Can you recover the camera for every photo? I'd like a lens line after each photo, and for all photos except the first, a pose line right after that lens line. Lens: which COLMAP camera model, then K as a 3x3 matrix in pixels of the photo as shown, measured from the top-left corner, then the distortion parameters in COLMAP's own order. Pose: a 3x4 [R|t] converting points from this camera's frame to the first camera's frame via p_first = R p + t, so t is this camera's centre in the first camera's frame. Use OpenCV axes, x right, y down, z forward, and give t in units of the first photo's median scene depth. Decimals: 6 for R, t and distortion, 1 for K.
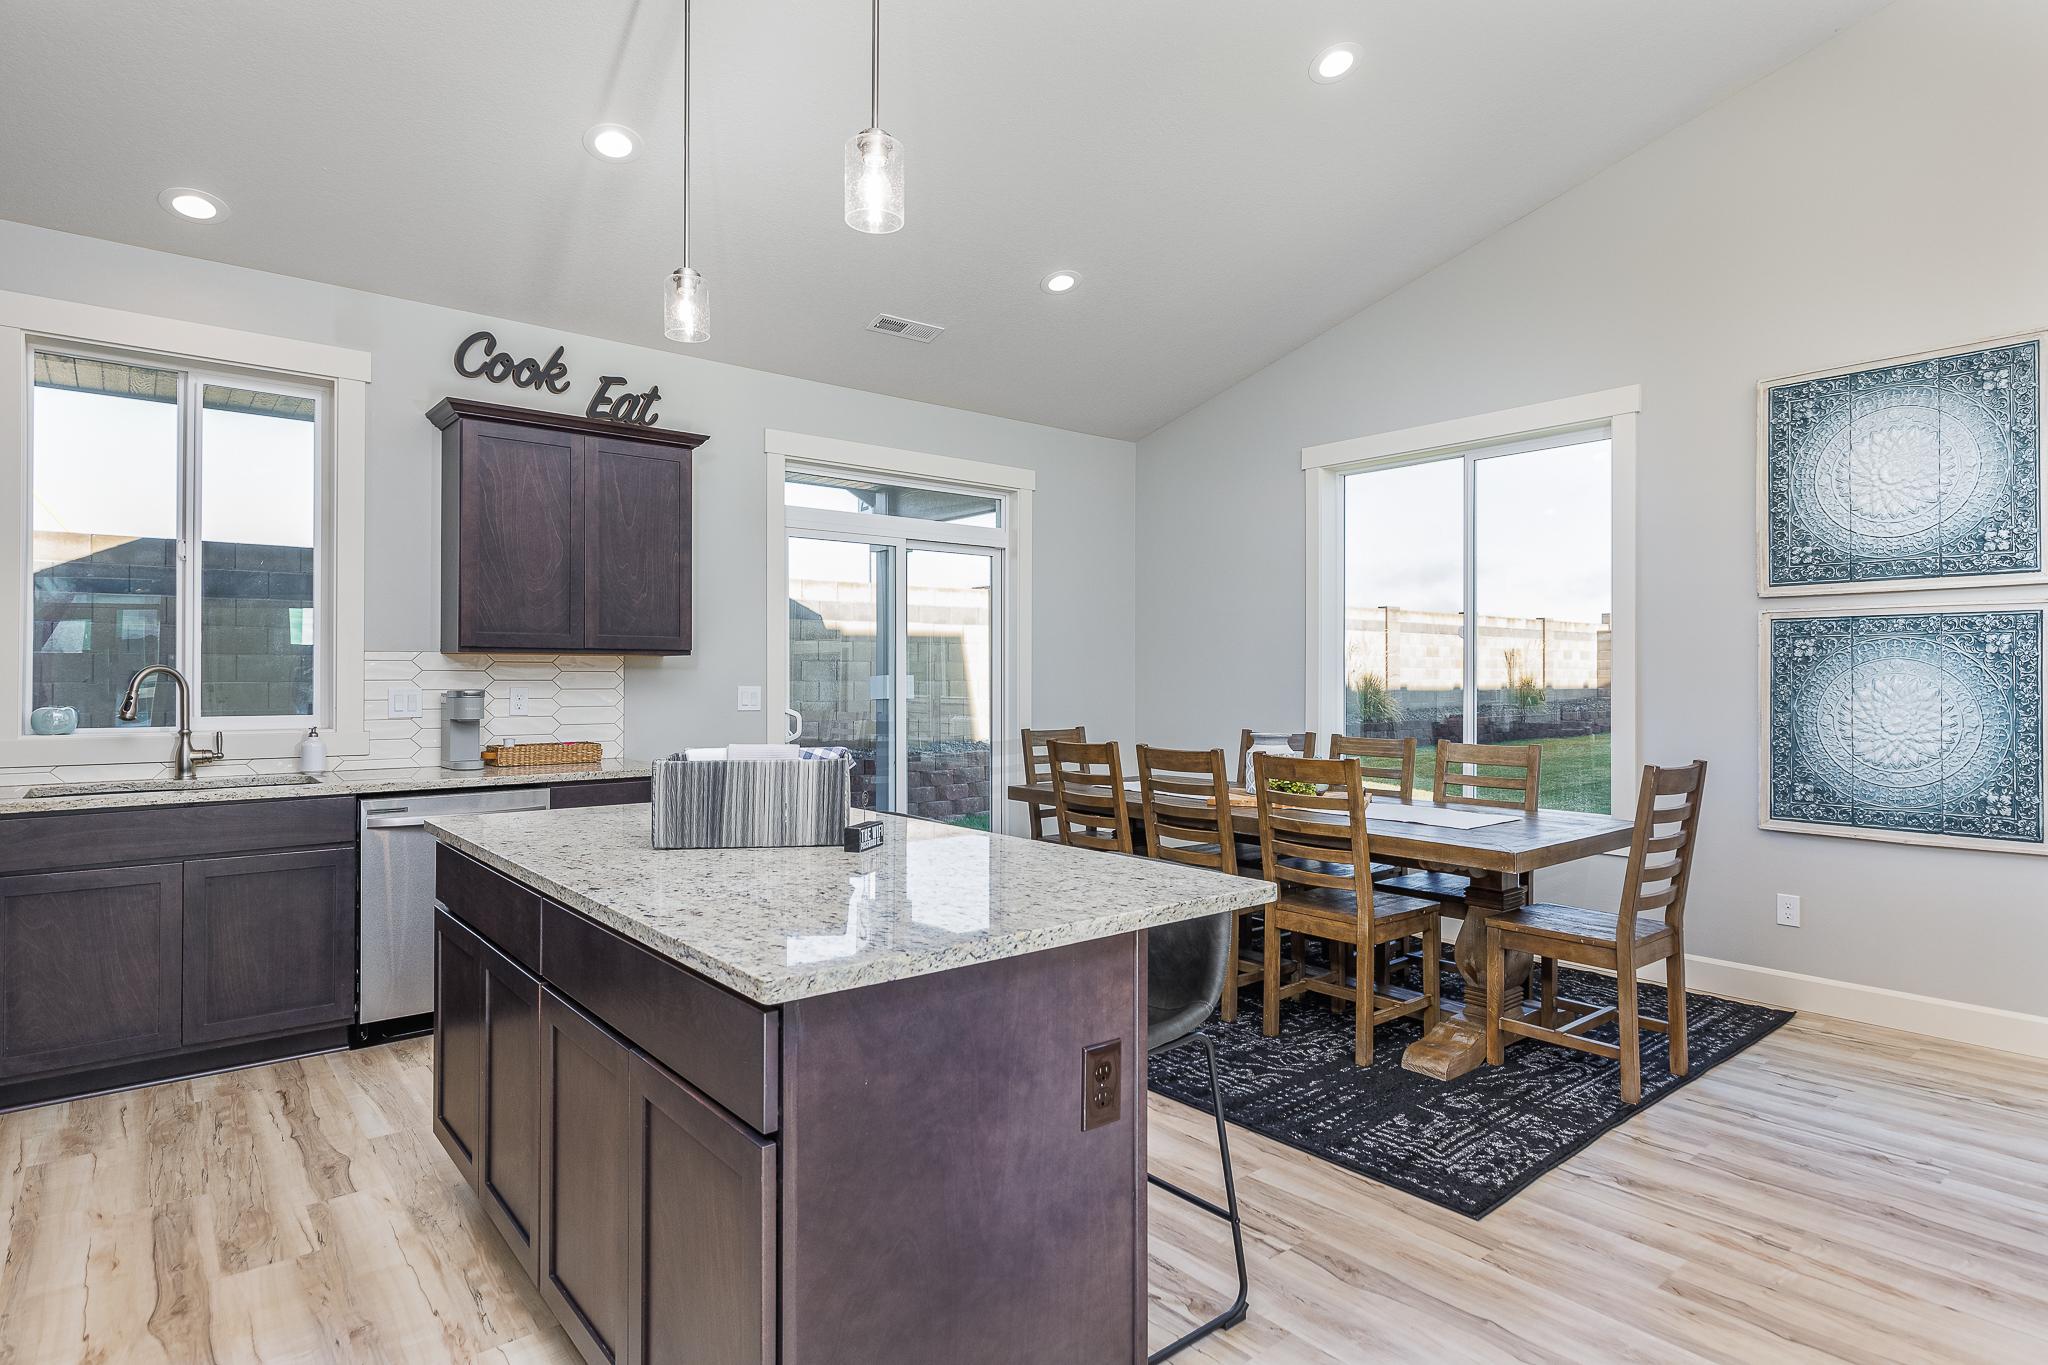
lens RADIAL K [[1084.8, 0, 1024.0], [0, 1084.8, 682.5], [0, 0, 1]] dist [-0.001758, -0.000100]
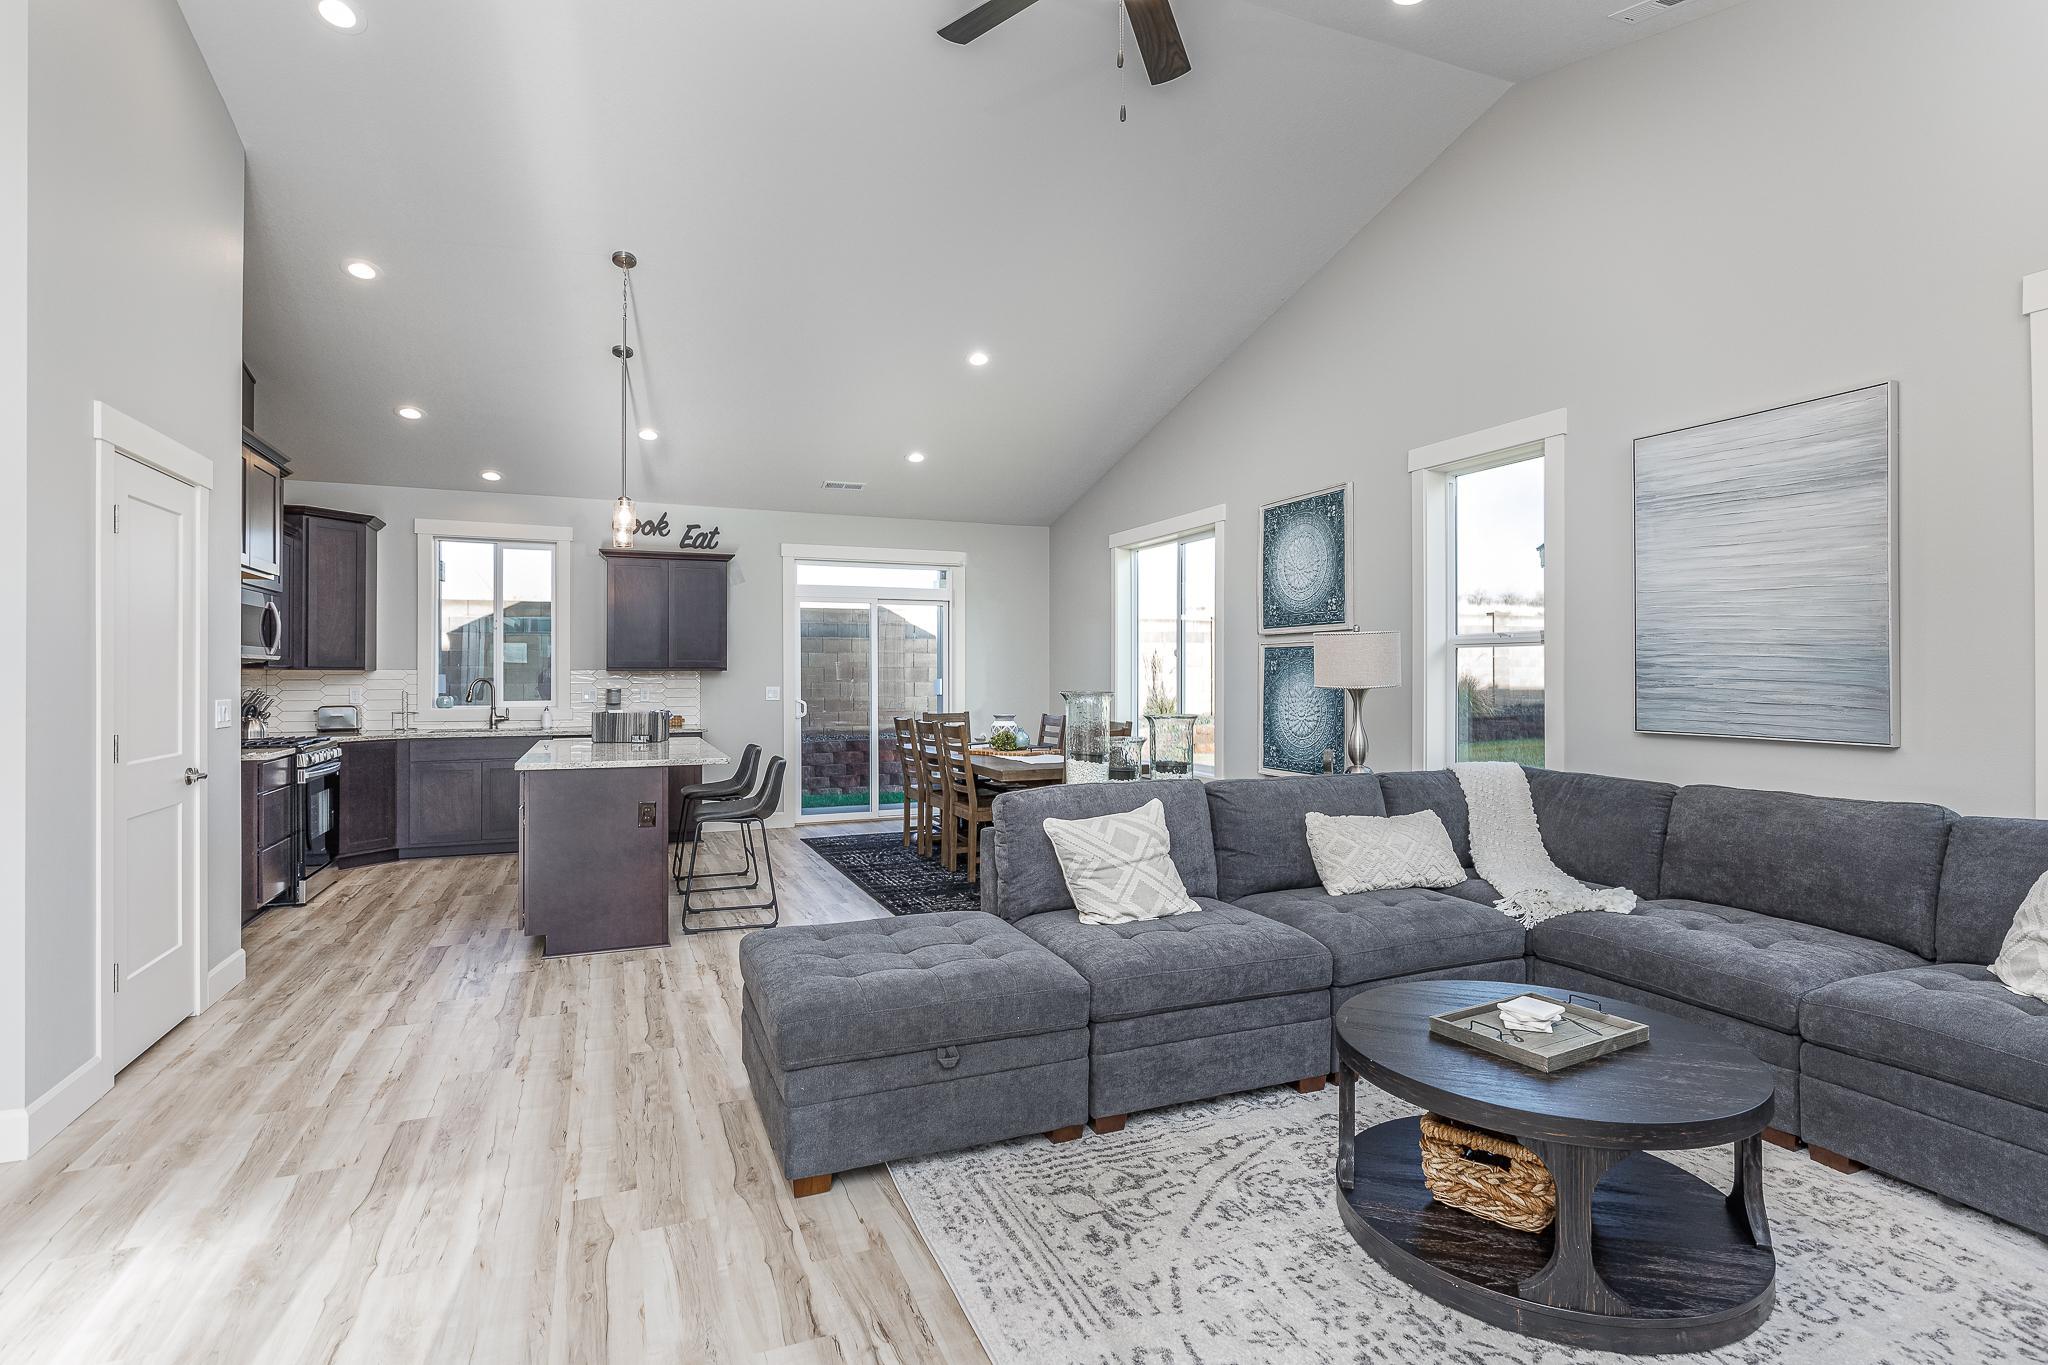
lens RADIAL K [[1016.8, 0, 1033.0], [0, 1016.8, 680.1], [0, 0, 1]] dist [-0.001408, -0.000251]
pose [[0.957139, -0.000116, -0.289629, 0.804716], [-0.000236, 0.999999, -0.001179, -0.007041], [0.289629, 0.001196, 0.957138, -0.610643]]
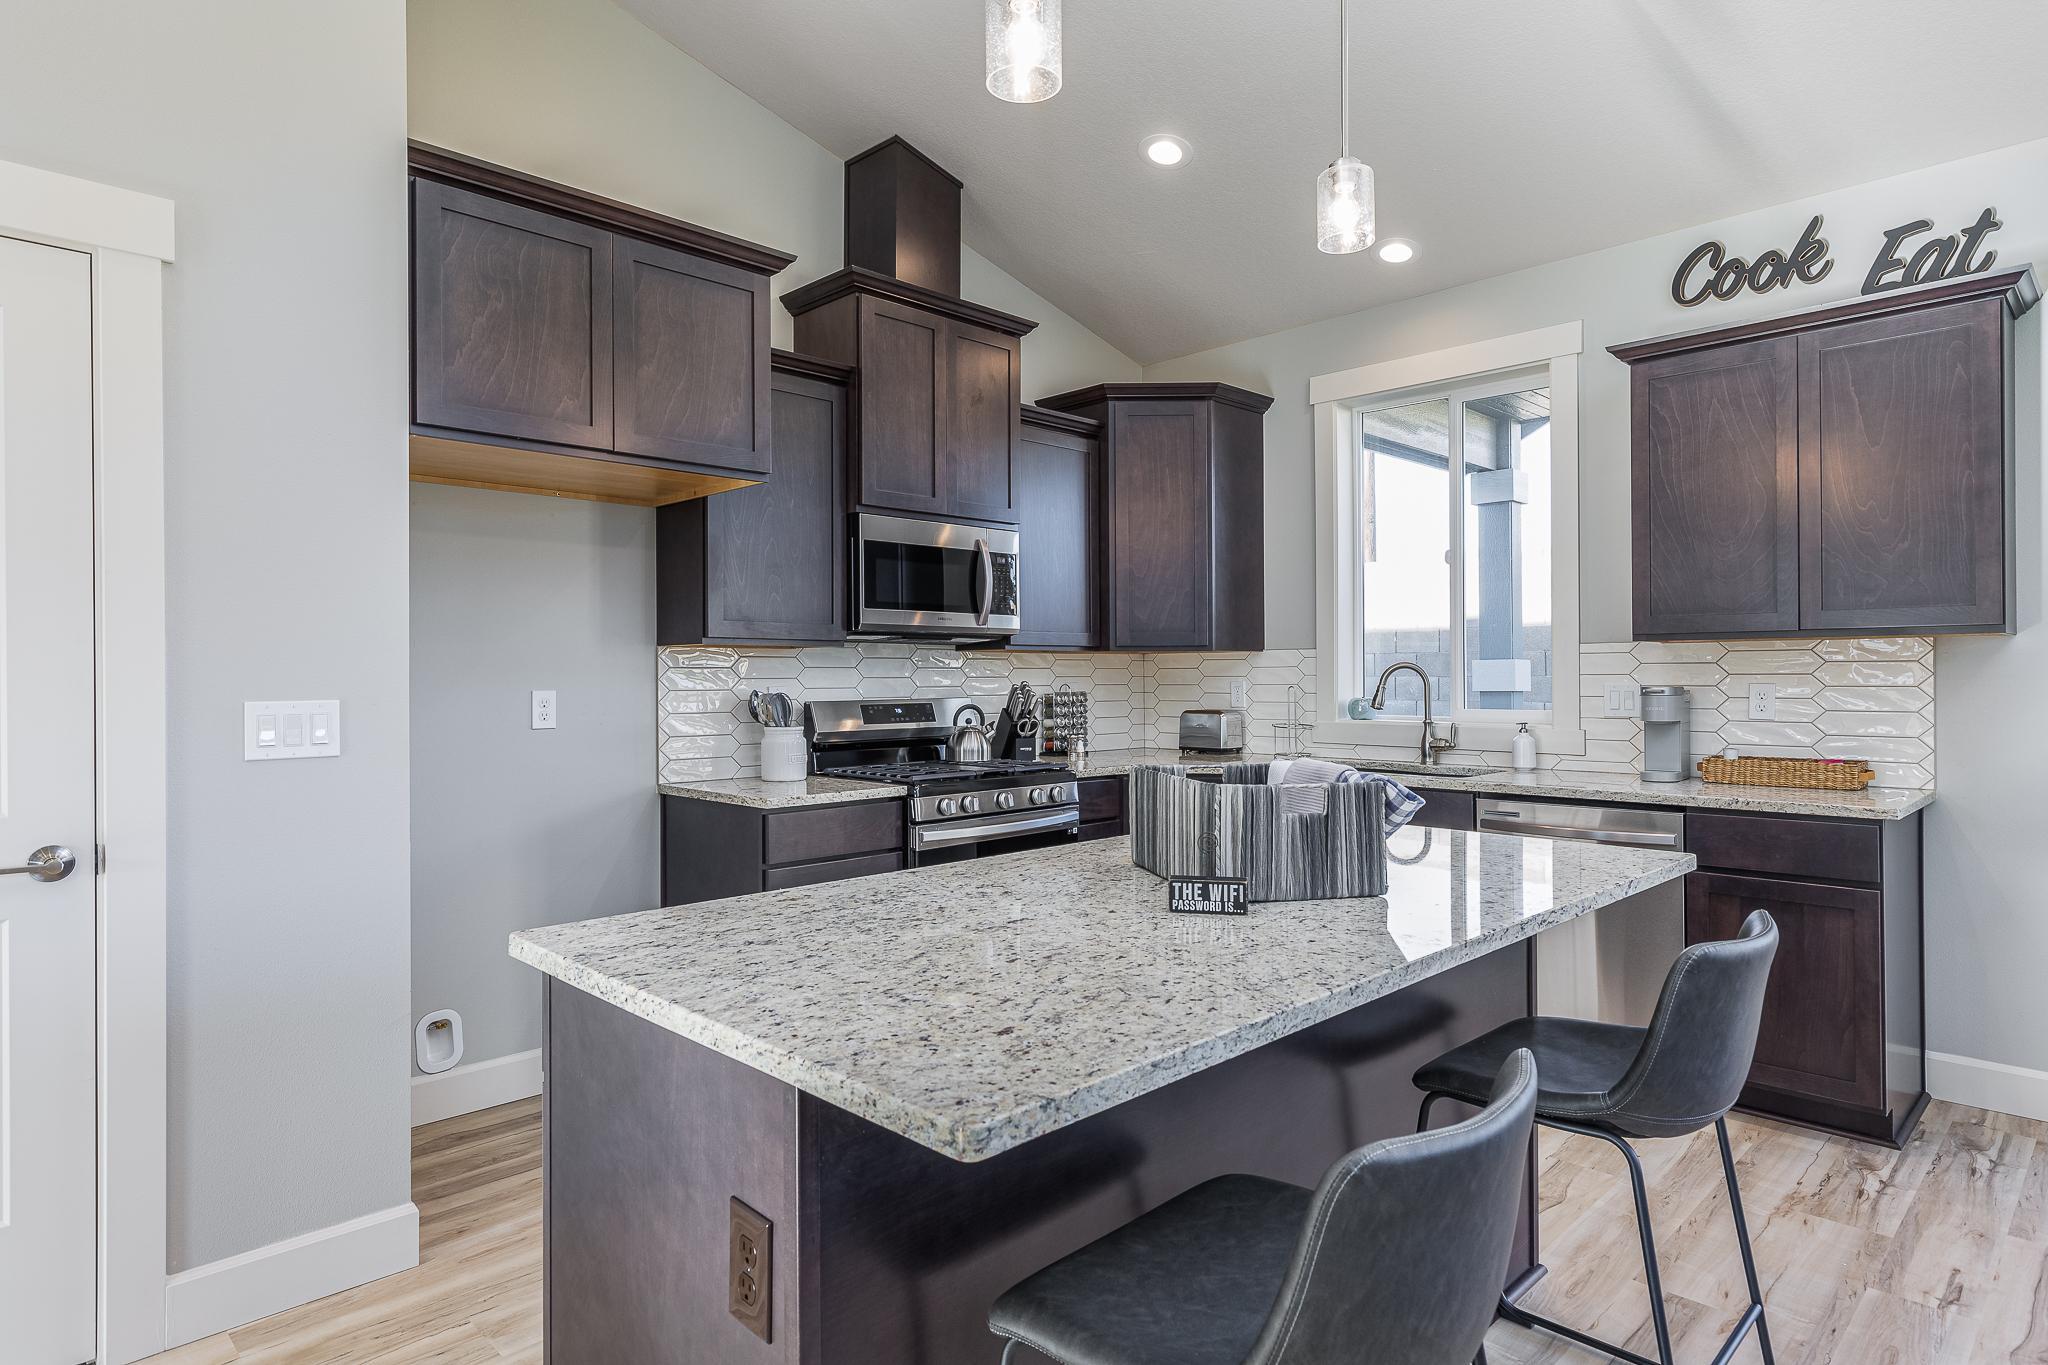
lens RADIAL K [[1135.7, 0, 1024.0], [0, 1135.7, 682.5], [0, 0, 1]] dist [0.001530, 0.000140]
pose [[0.086204, 0.006659, -0.996255, 0.317418], [-0.000143, 0.999978, 0.006671, -0.001633], [0.996278, -0.000432, 0.086203, 0.442164]]
